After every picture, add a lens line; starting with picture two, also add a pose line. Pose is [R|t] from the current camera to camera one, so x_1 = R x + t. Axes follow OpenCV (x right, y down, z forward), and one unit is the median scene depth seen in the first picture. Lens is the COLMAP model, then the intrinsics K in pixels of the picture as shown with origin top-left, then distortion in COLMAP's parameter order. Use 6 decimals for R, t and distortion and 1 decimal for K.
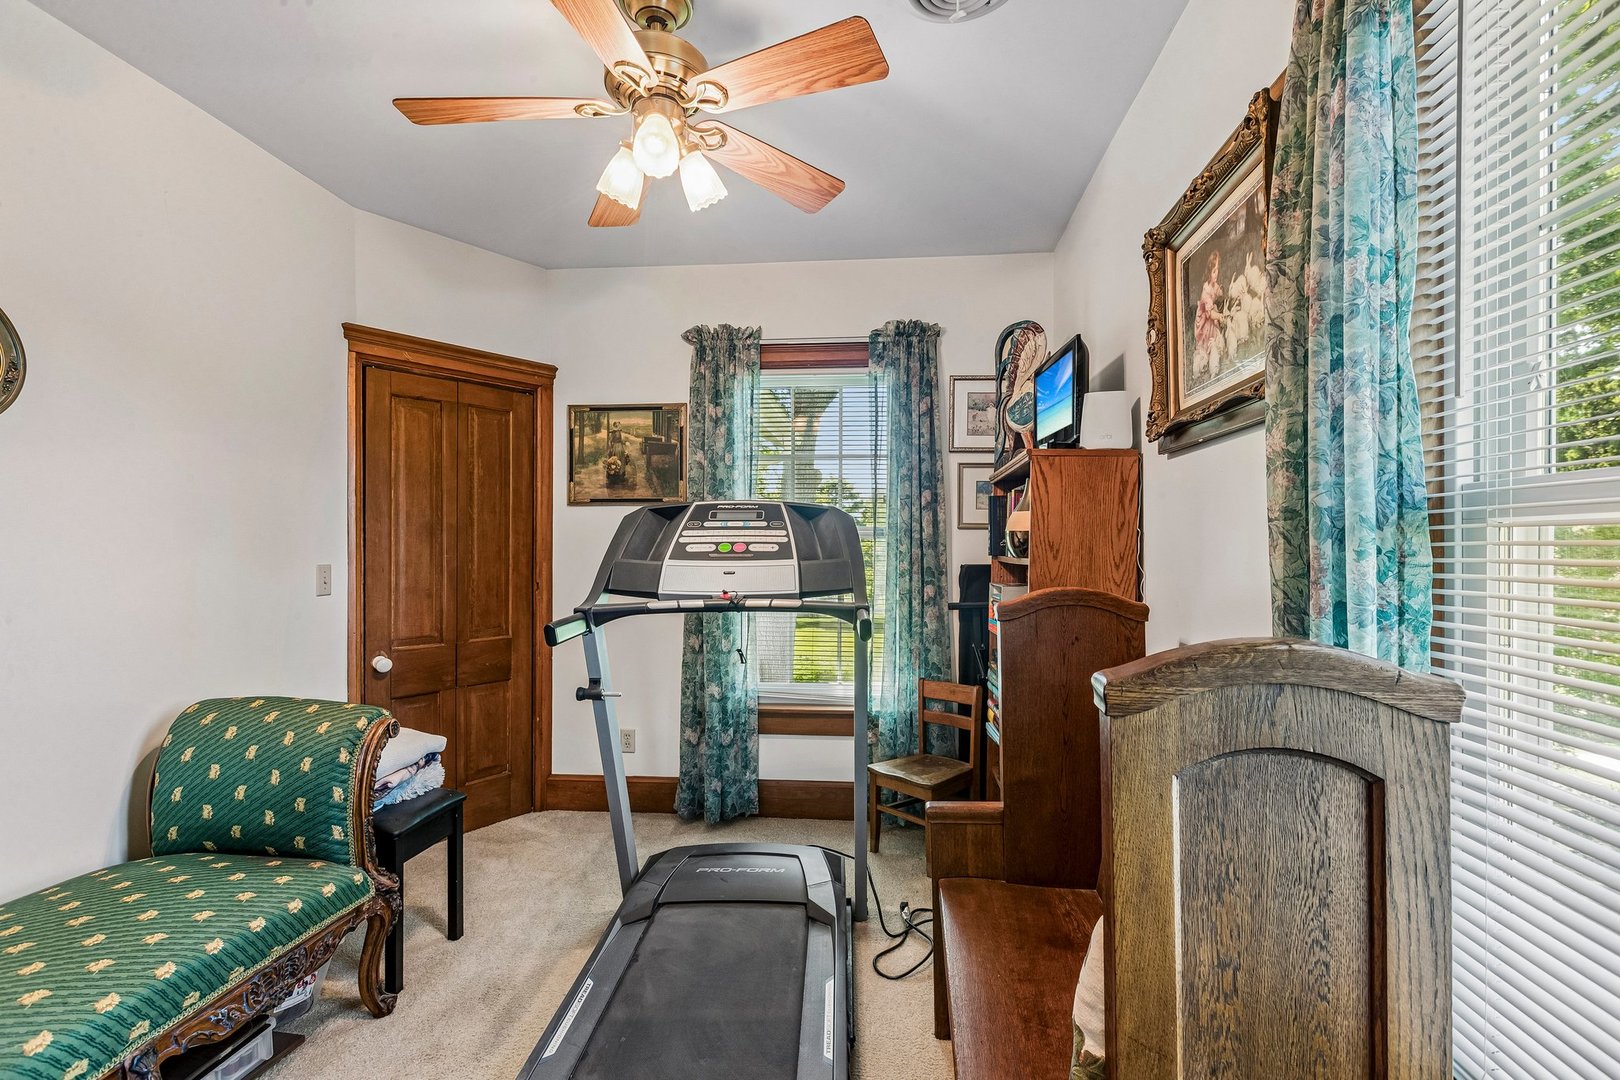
lens RADIAL K [[735.7, 0, 812.0], [0, 735.7, 542.5], [0, 0, 1]] dist [0.001651, 0.000394]
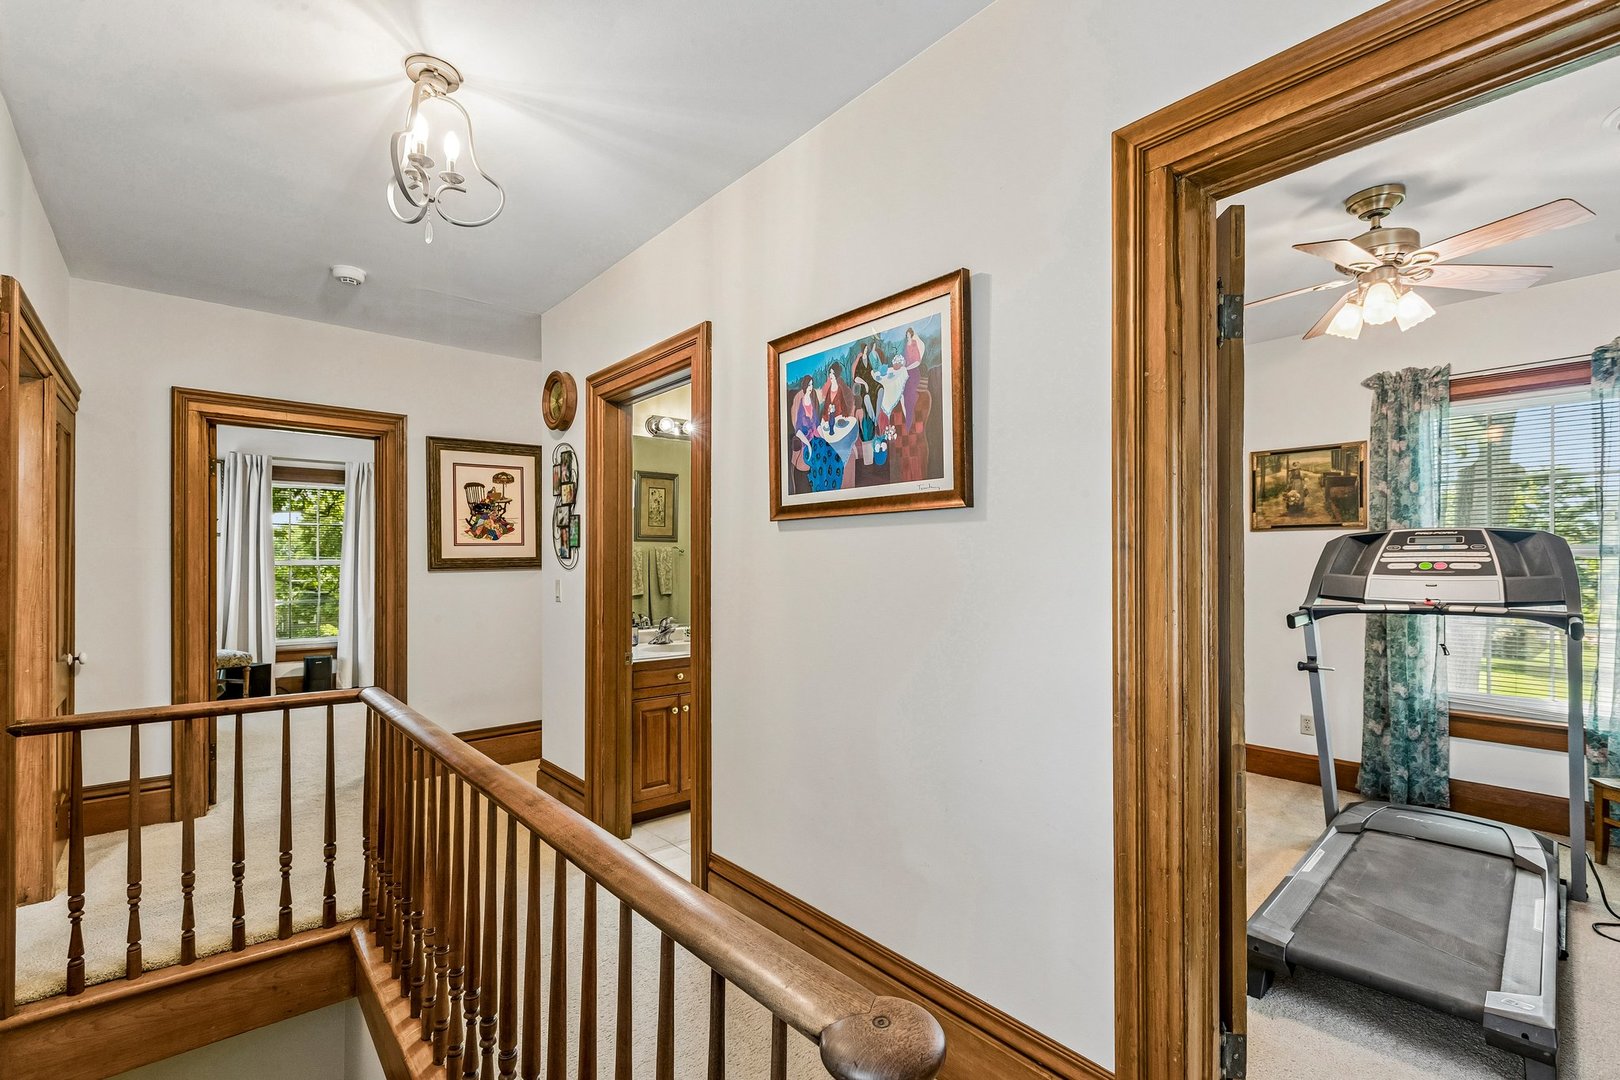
lens RADIAL K [[759.8, 0, 806.6], [0, 759.8, 555.3], [0, 0, 1]] dist [-0.000023, -0.000796]
pose [[0.735998, -0.004325, -0.676970, -0.010917], [0.002215, 0.999990, -0.003981, -0.006017], [0.676980, 0.001431, 0.736000, -0.496119]]
